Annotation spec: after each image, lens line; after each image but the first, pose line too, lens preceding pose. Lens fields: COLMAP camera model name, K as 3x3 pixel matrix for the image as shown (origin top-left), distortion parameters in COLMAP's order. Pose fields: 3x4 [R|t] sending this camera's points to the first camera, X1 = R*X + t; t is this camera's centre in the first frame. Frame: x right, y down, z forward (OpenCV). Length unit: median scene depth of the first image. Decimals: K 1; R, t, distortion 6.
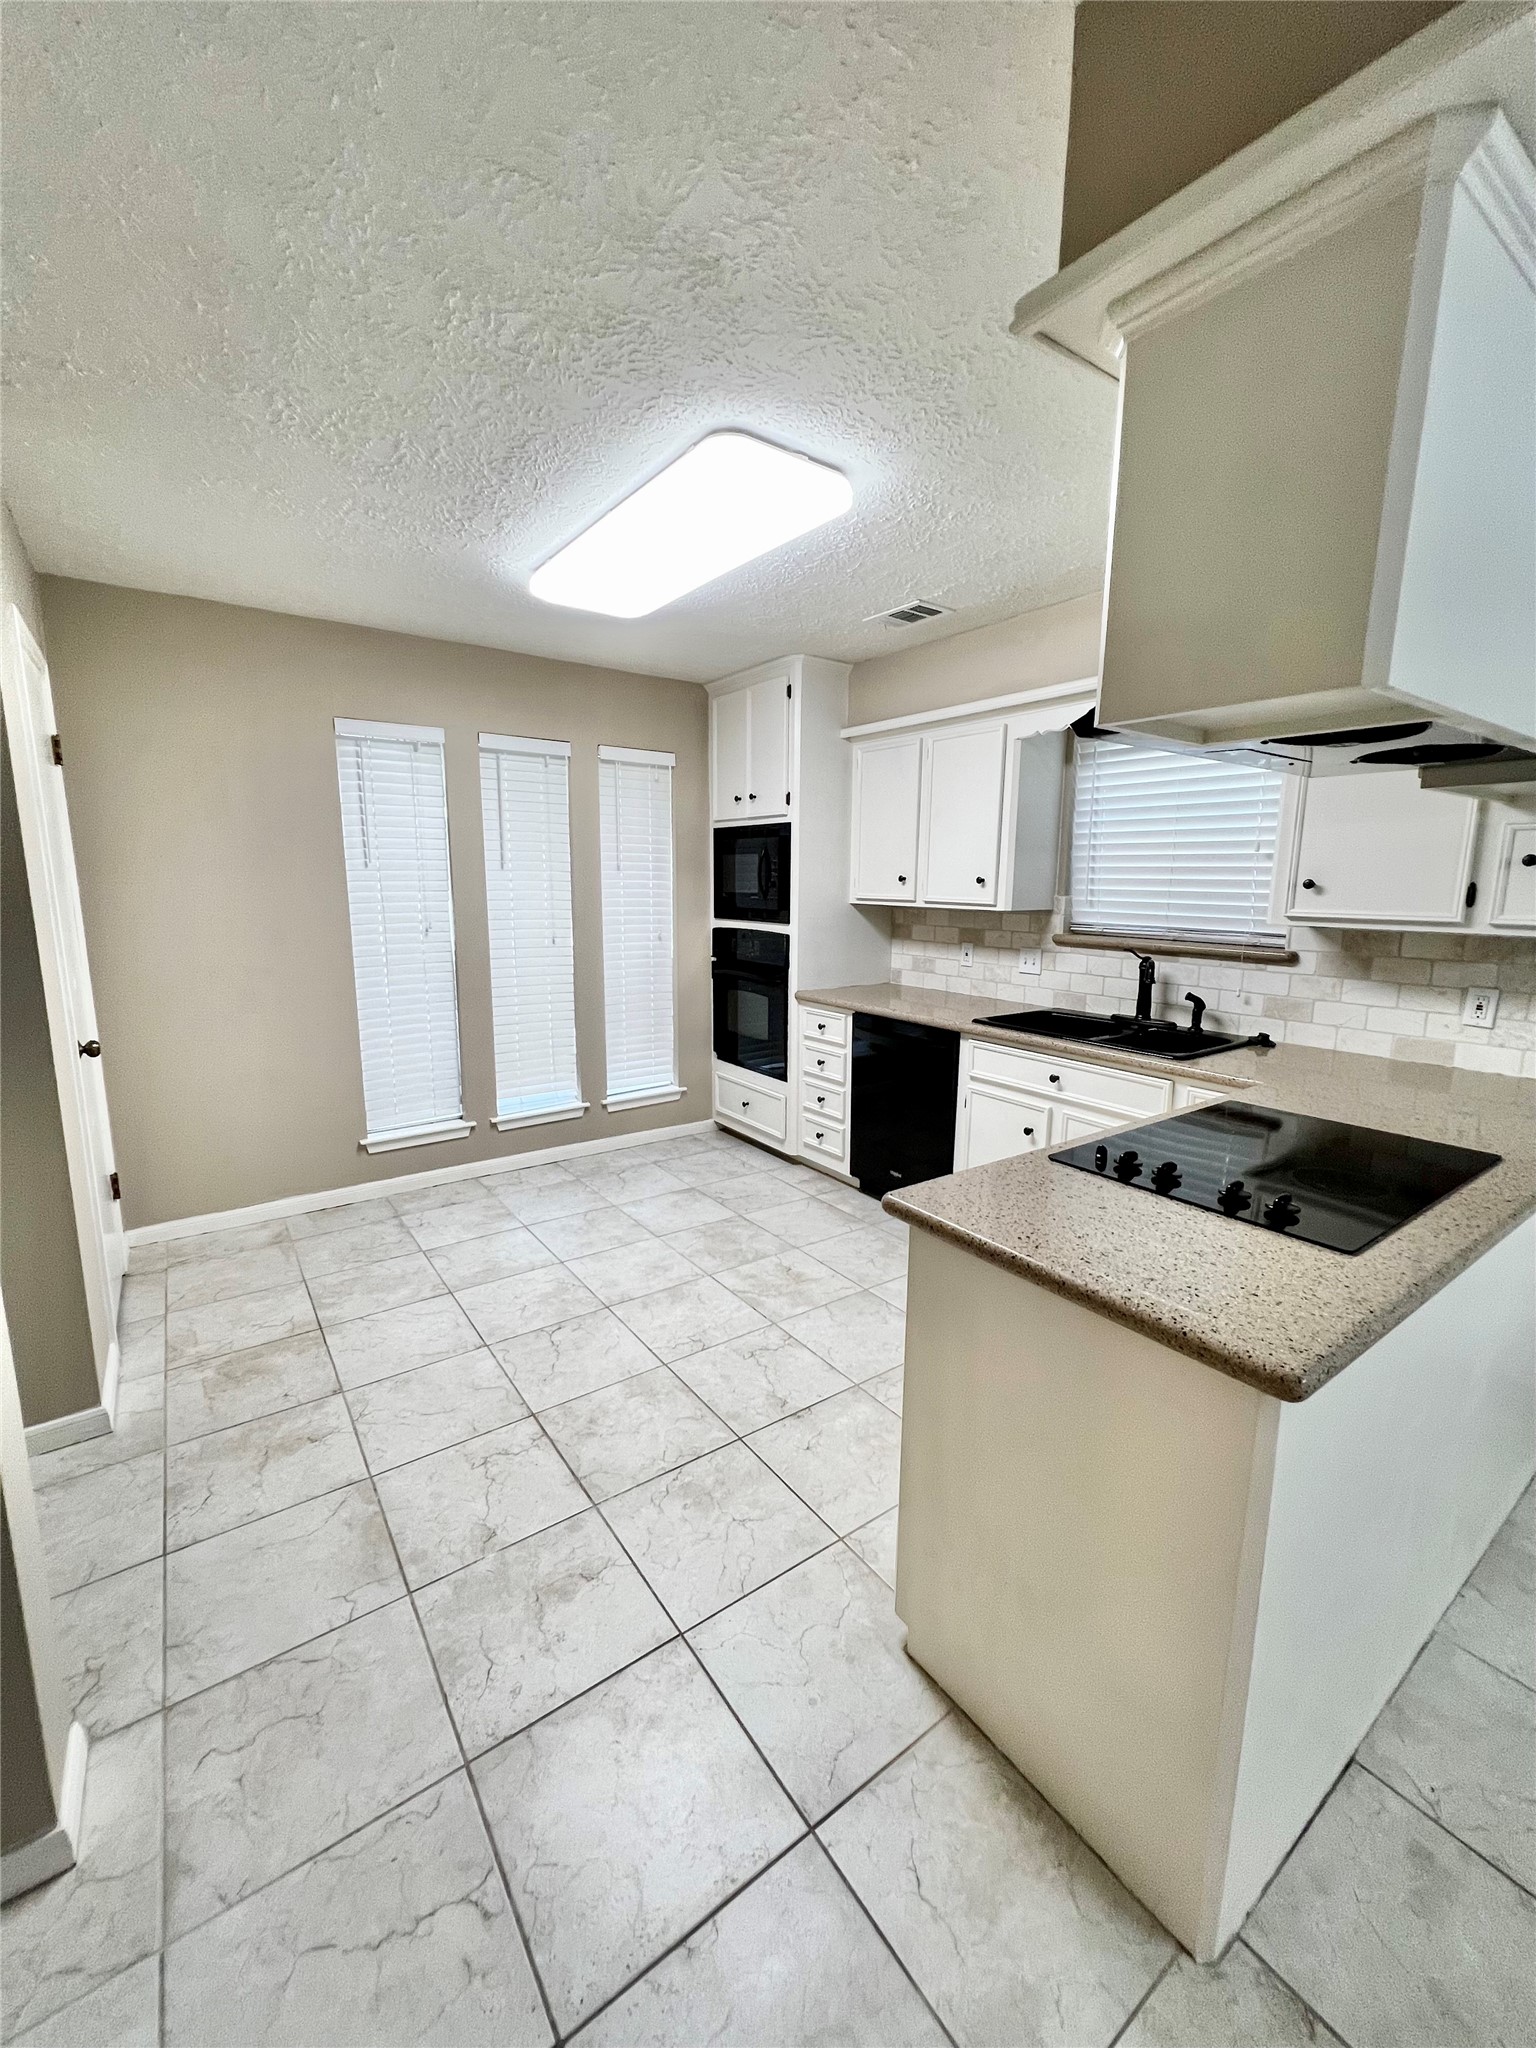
lens RADIAL K [[830.2, 0, 768.0], [0, 830.2, 1024.0], [0, 0, 1]] dist [0.000108, -0.000005]
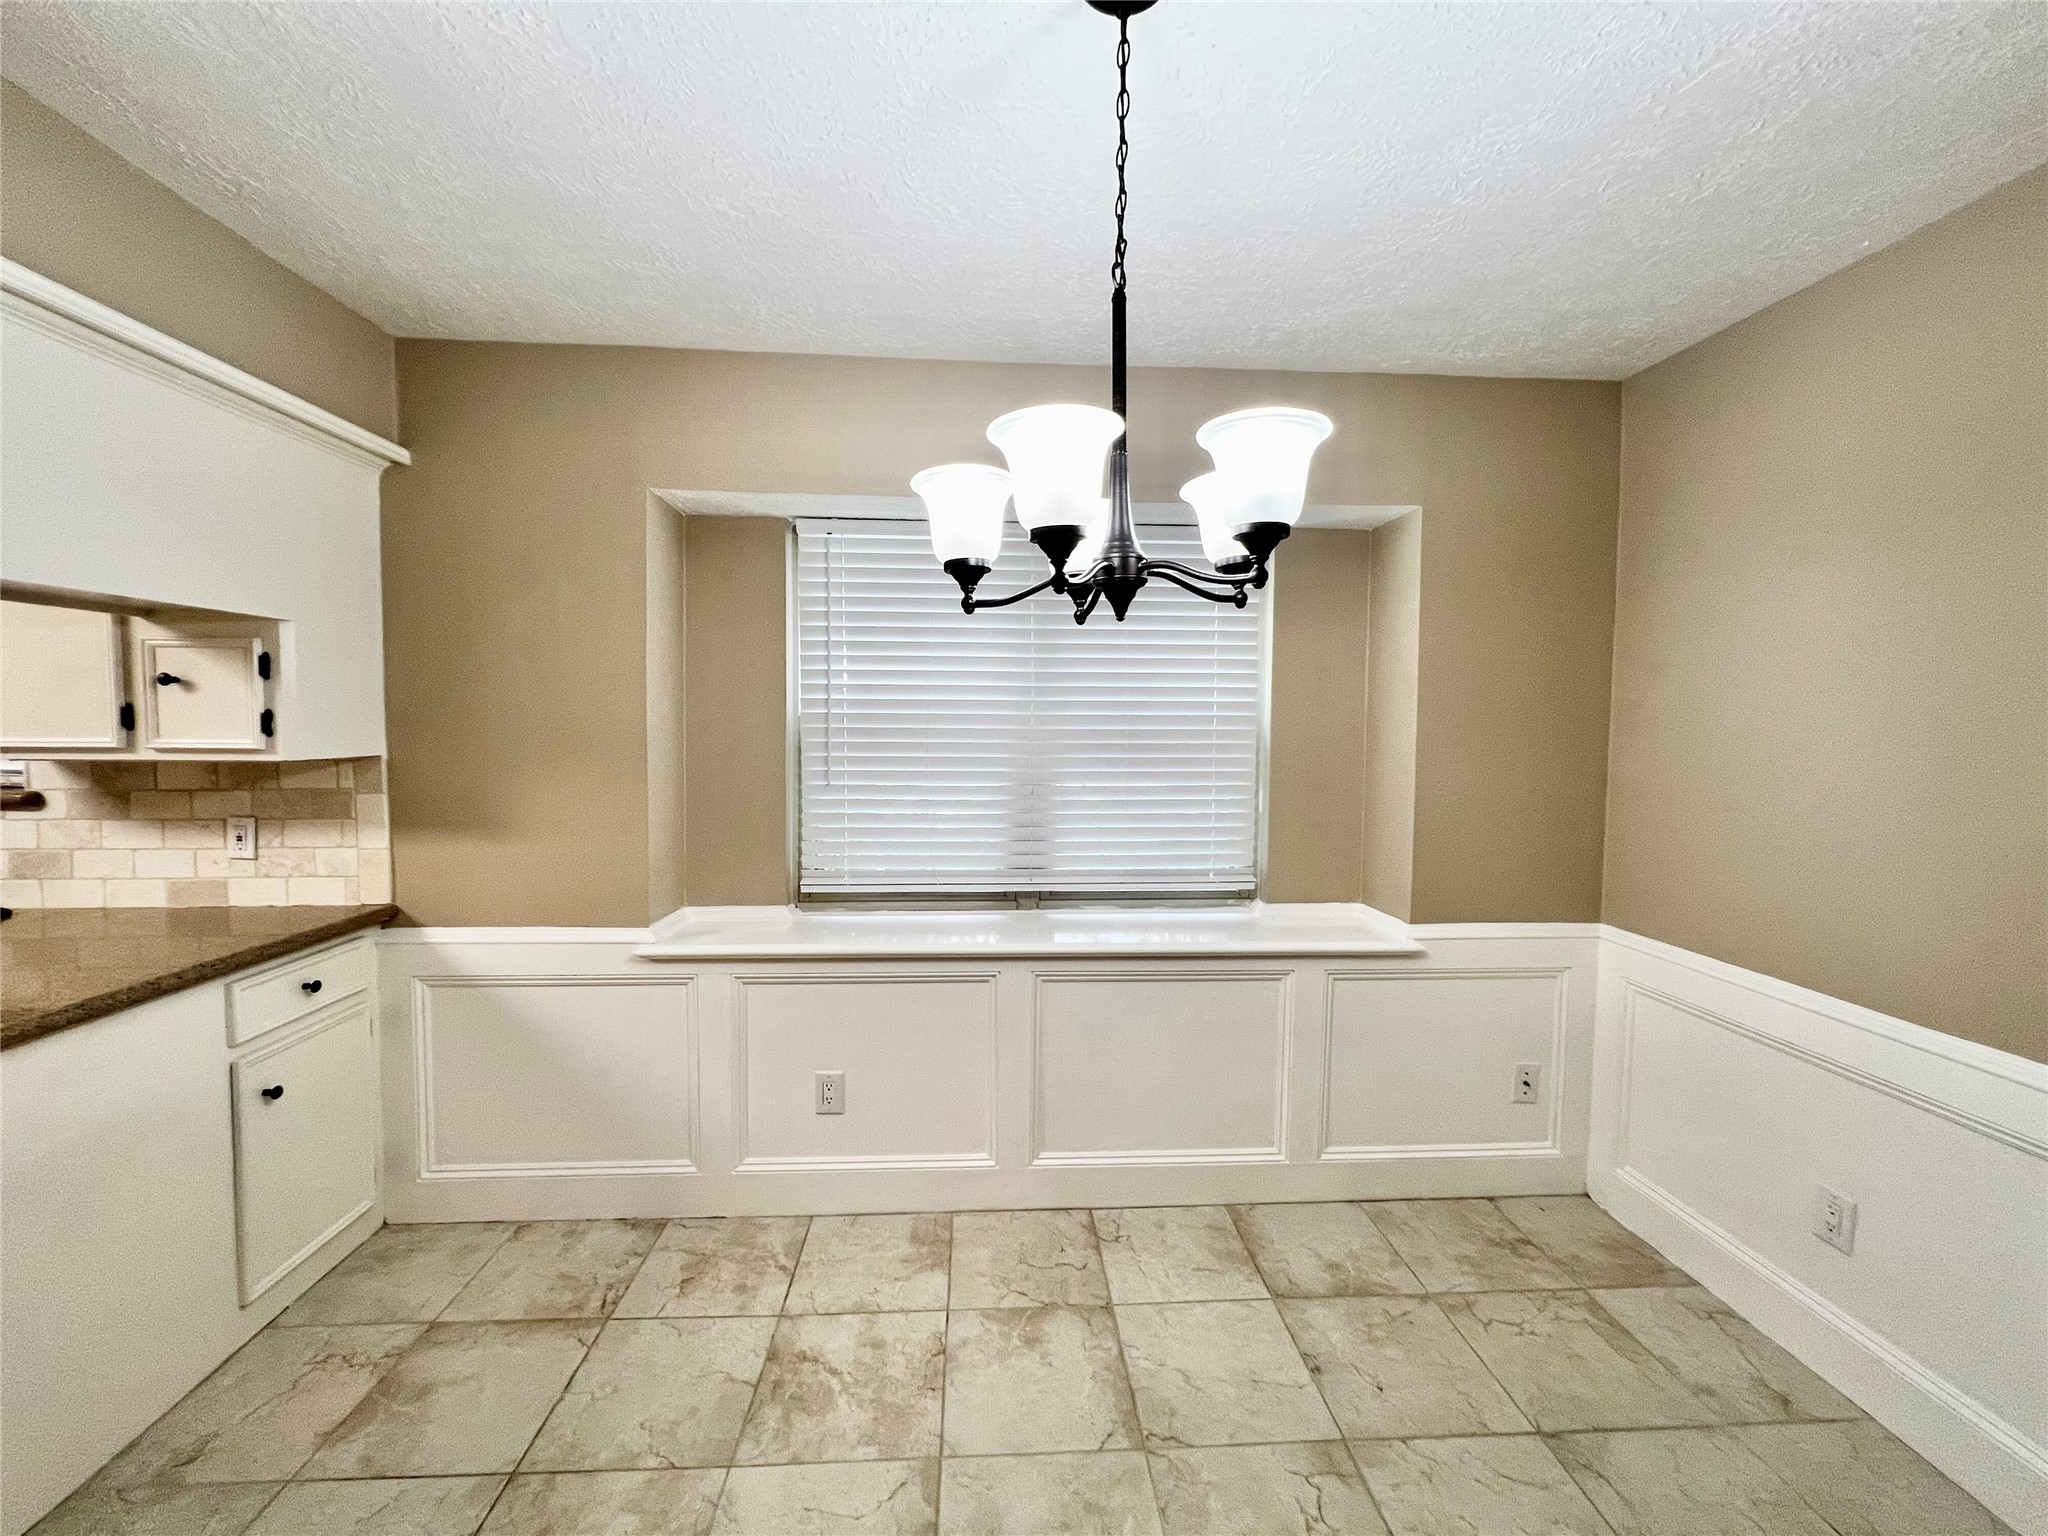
lens RADIAL K [[830.2, 0, 1024.0], [0, 830.2, 768.0], [0, 0, 1]] dist [0.000108, -0.000005]
pose [[0.540192, -0.045257, 0.840324, 0.518600], [0.141587, 0.989206, -0.037742, 0.058019], [-0.829546, 0.139367, 0.540769, -0.229222]]
